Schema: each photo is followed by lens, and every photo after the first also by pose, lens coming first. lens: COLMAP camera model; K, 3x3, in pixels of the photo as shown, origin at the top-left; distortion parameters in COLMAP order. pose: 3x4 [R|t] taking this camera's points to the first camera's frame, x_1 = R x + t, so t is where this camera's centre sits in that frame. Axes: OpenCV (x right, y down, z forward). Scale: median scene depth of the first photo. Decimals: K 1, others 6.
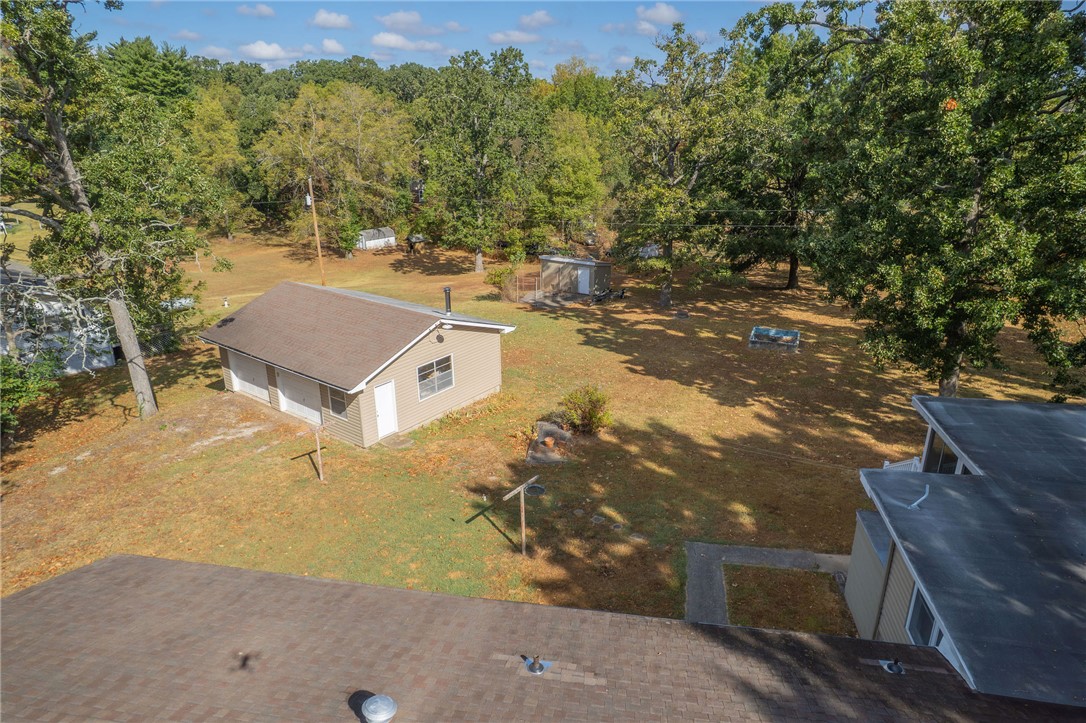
lens RADIAL K [[698.7, 0, 539.0], [0, 698.7, 350.6], [0, 0, 1]] dist [-0.059041, 0.049375]
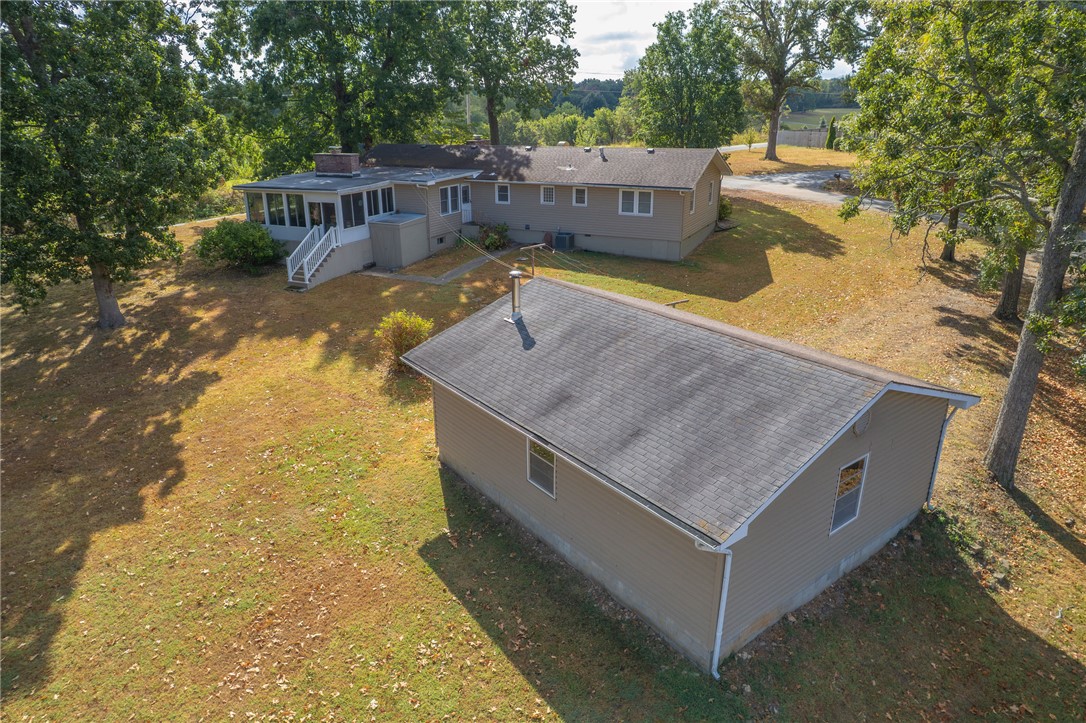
lens RADIAL K [[698.7, 0, 539.0], [0, 698.7, 350.6], [0, 0, 1]] dist [-0.059041, 0.049375]
pose [[-0.961890, -0.078807, 0.261836, -0.246529], [0.102338, 0.784219, 0.611987, -0.316592], [-0.253565, 0.615459, -0.746267, 1.127974]]
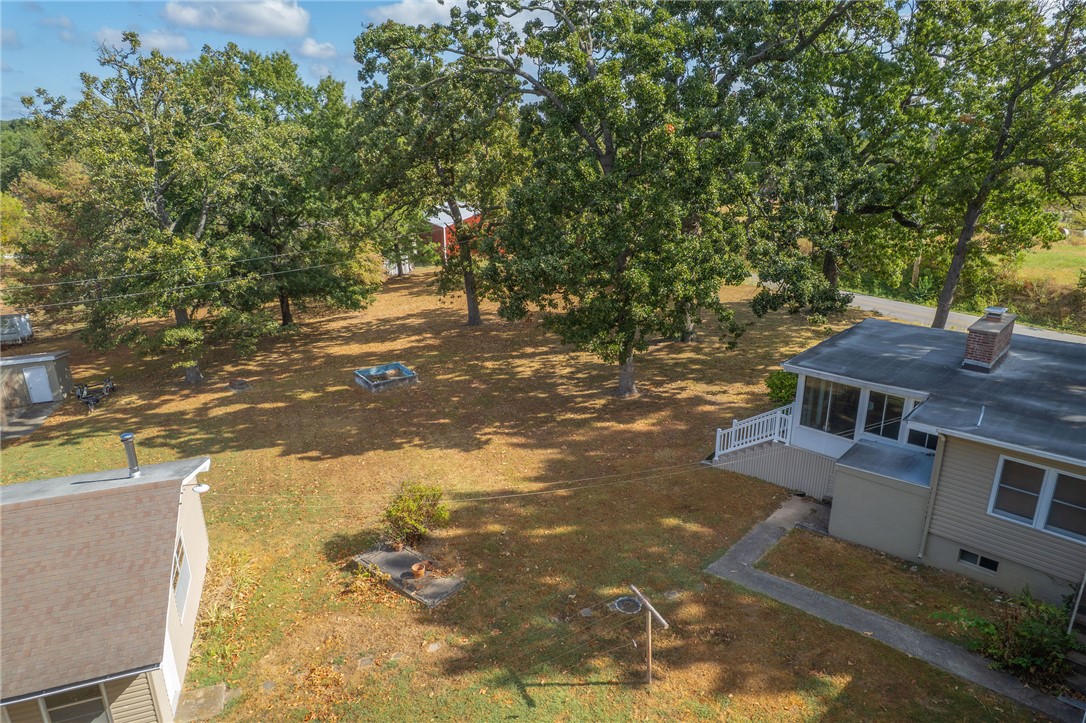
lens RADIAL K [[698.7, 0, 539.0], [0, 698.7, 350.6], [0, 0, 1]] dist [-0.059041, 0.049375]
pose [[0.555095, -0.251575, 0.792830, -0.292978], [0.283348, 0.953348, 0.104125, -0.090278], [-0.782038, 0.166848, 0.600482, 0.255436]]
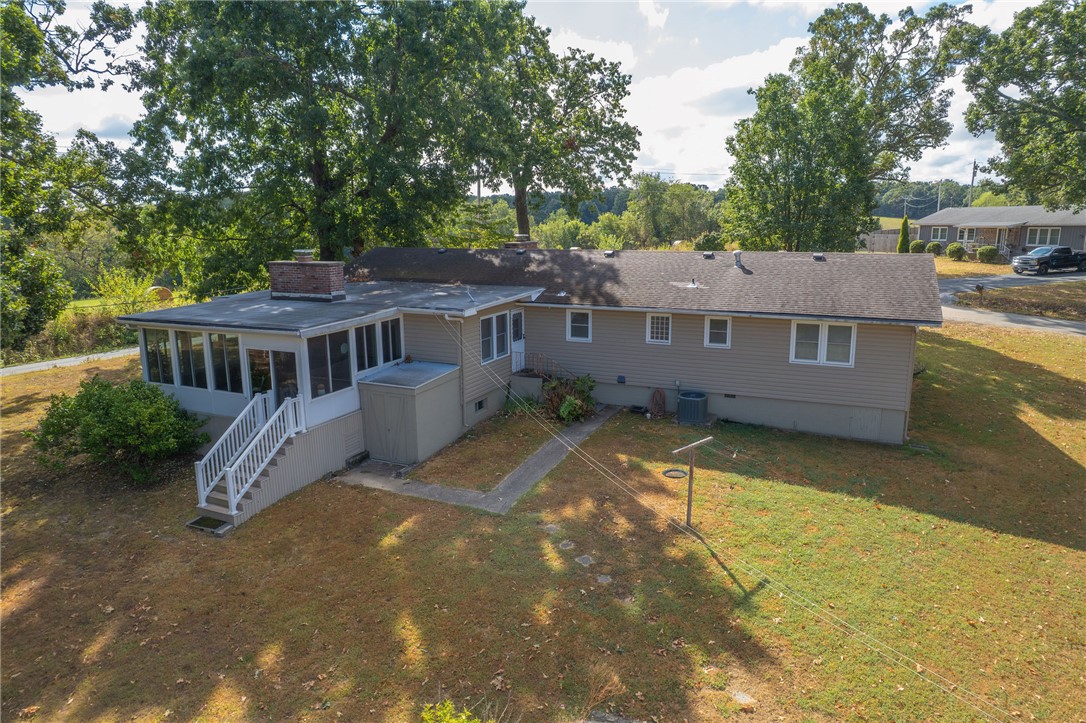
lens RADIAL K [[698.7, 0, 539.0], [0, 698.7, 350.6], [0, 0, 1]] dist [-0.059041, 0.049375]
pose [[-0.968274, -0.032754, 0.247736, -0.029758], [0.096745, 0.864929, 0.492481, -0.168972], [-0.230405, 0.500824, -0.834320, 0.777843]]
